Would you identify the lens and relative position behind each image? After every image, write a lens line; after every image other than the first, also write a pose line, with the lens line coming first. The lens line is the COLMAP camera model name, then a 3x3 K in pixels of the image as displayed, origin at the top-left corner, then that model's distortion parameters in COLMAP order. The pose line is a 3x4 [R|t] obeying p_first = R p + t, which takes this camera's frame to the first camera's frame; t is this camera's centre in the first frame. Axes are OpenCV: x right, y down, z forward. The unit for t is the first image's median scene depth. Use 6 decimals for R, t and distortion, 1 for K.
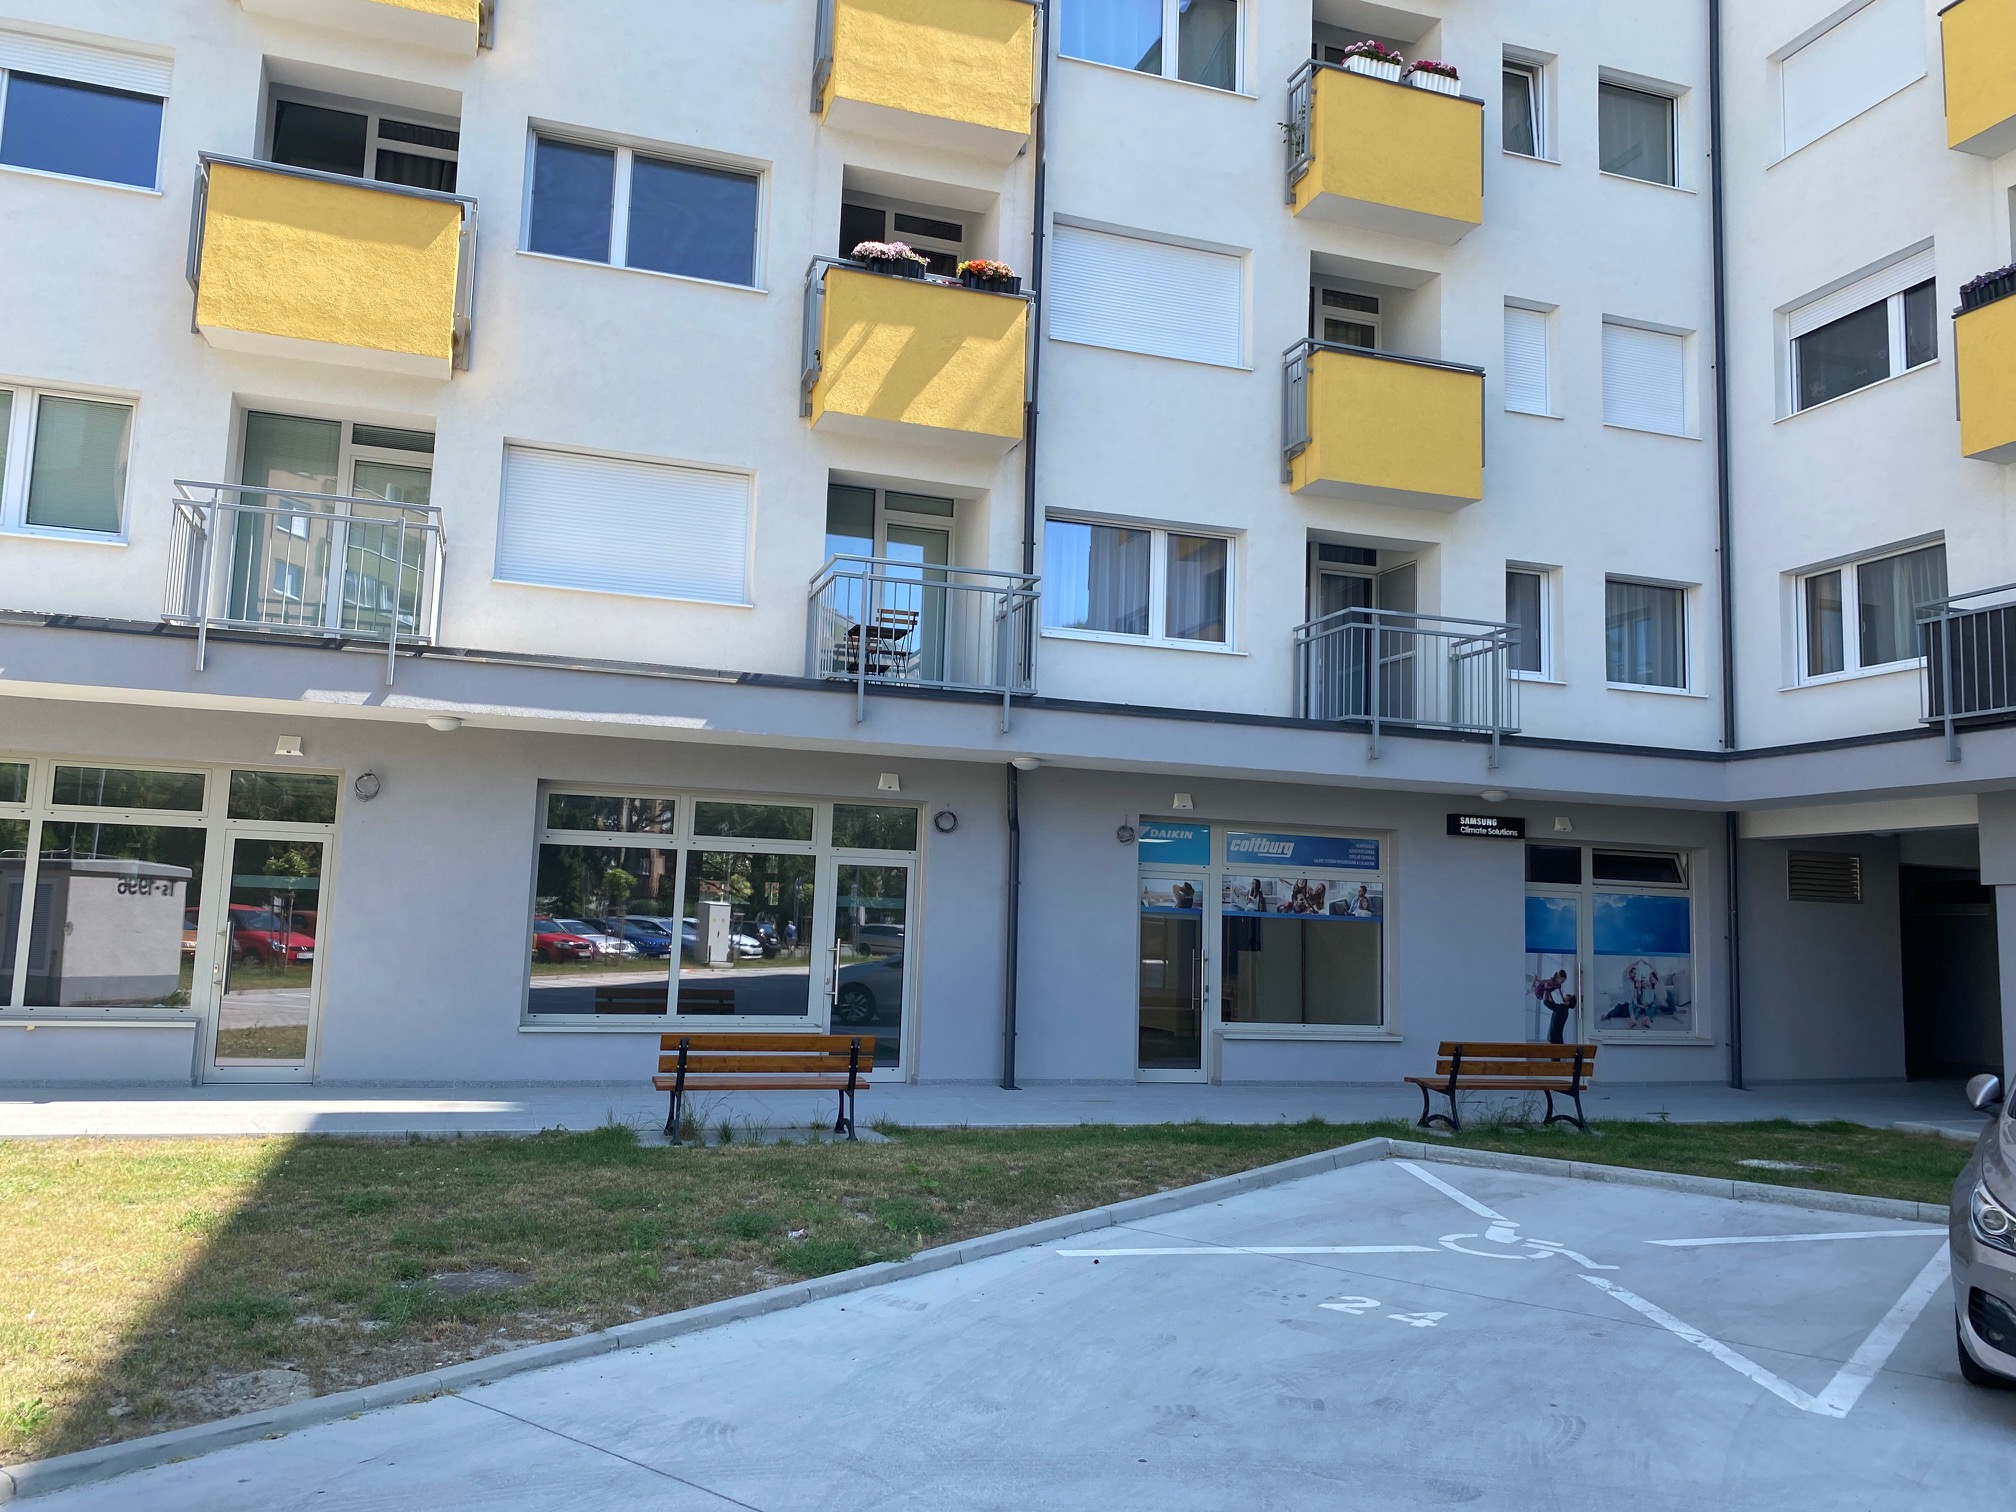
lens RADIAL K [[1553.0, 0, 1005.1], [0, 1553.0, 757.7], [0, 0, 1]] dist [0.045308, -0.000088]
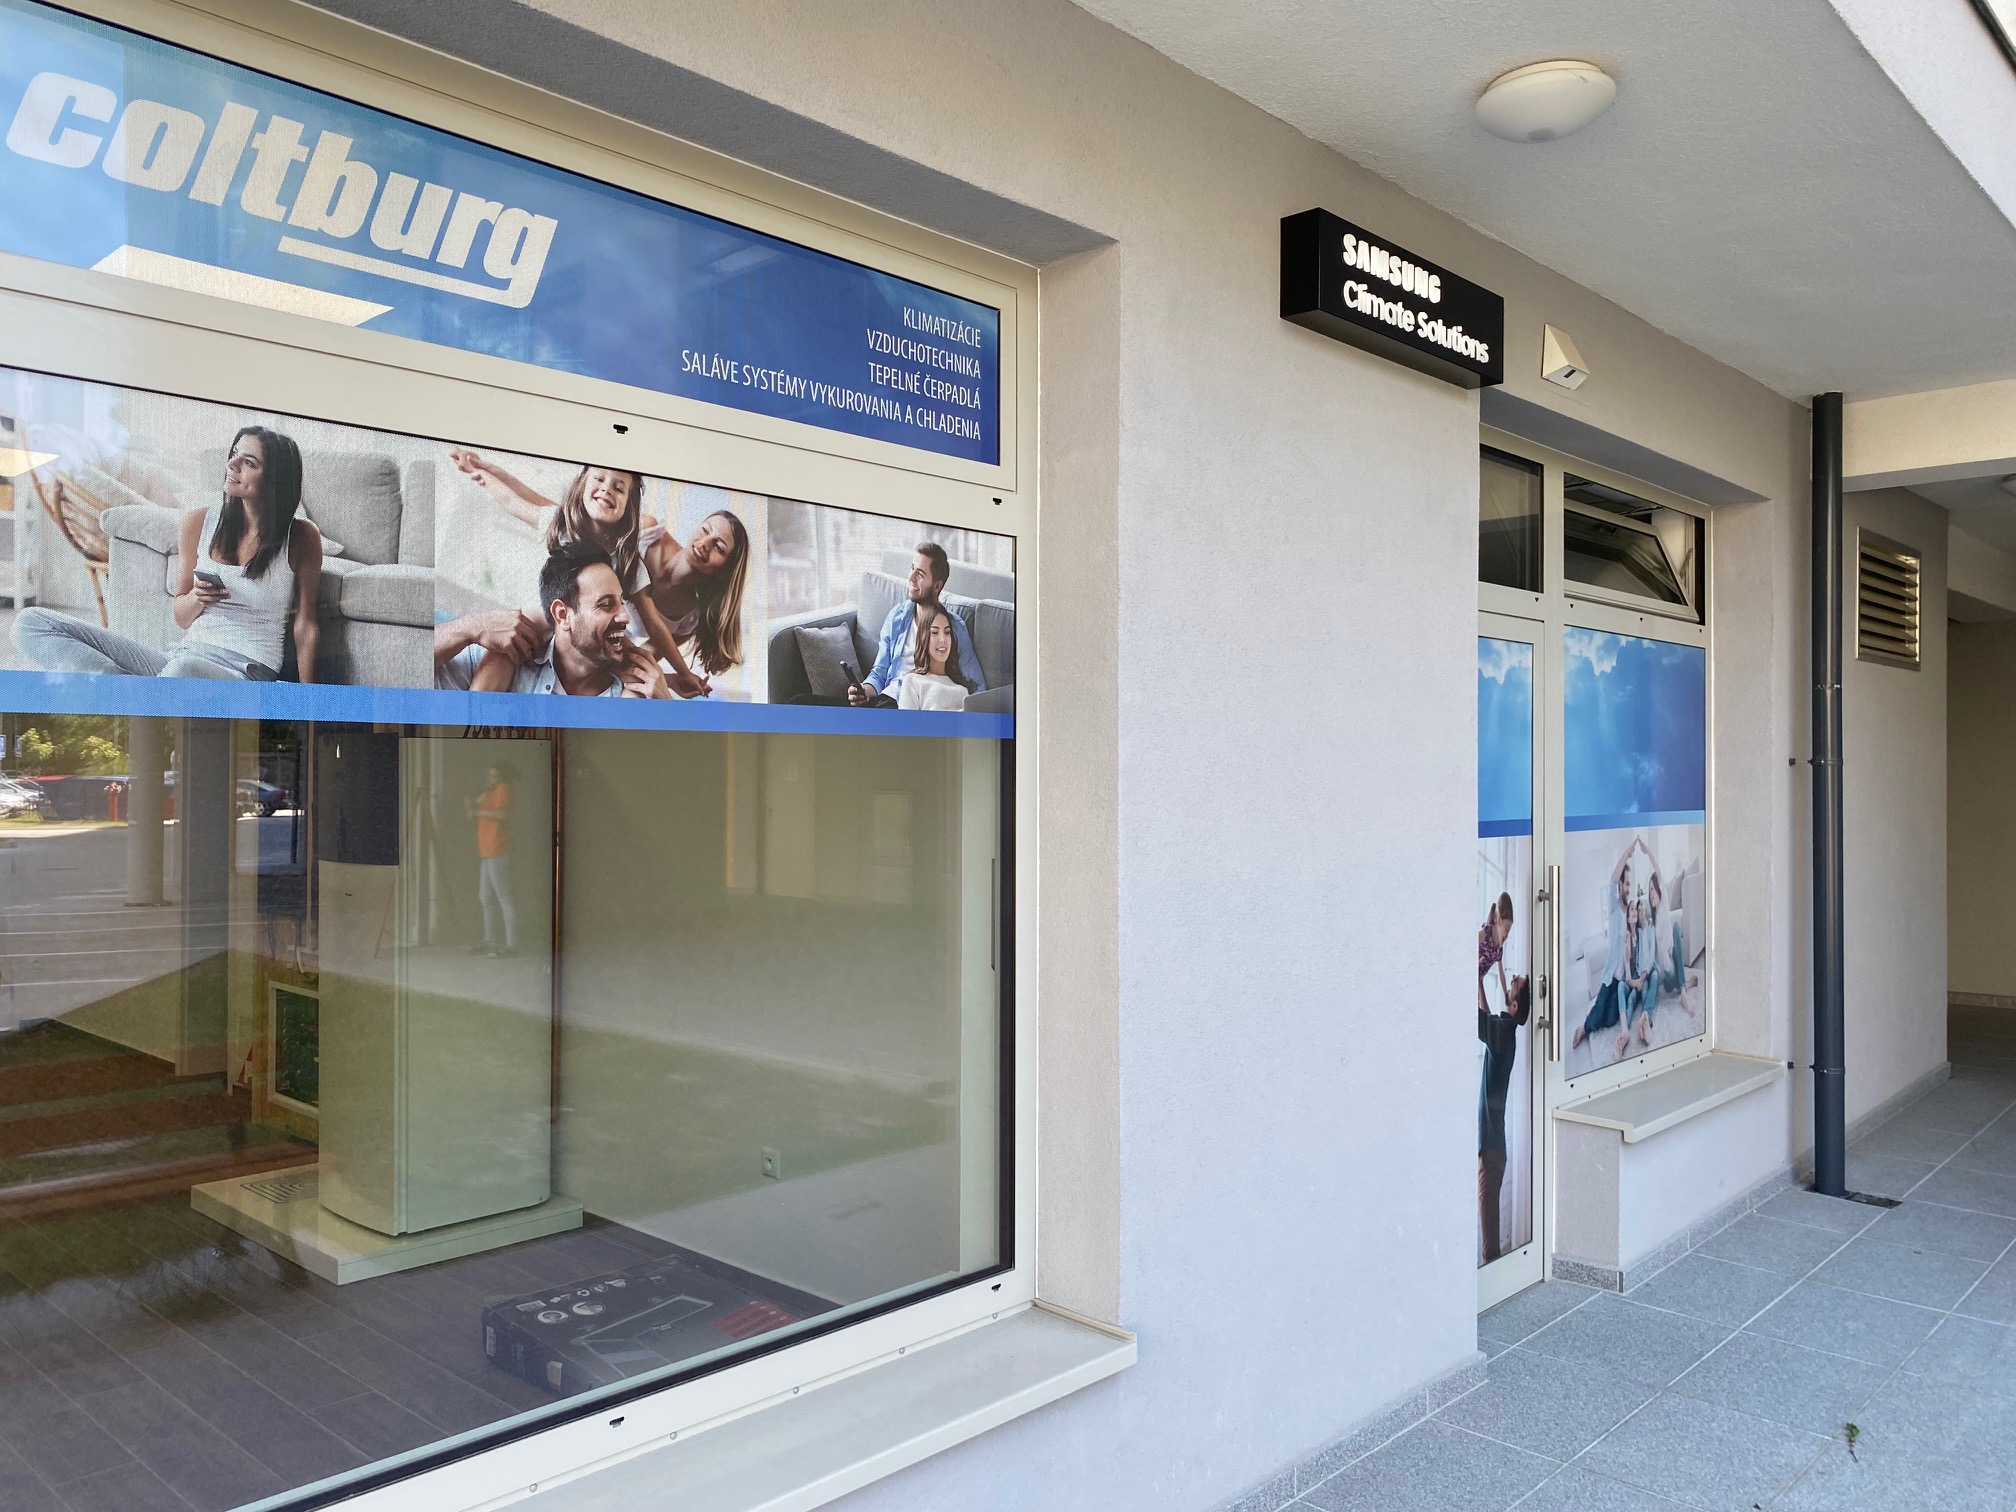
lens RADIAL K [[1553.0, 0, 998.0], [0, 1553.0, 760.1], [0, 0, 1]] dist [0.045308, -0.000088]
pose [[0.873718, -0.028059, 0.485623, 0.148134], [-0.028737, 0.993614, 0.109113, 0.087685], [-0.485584, -0.109289, 0.867332, 0.838690]]
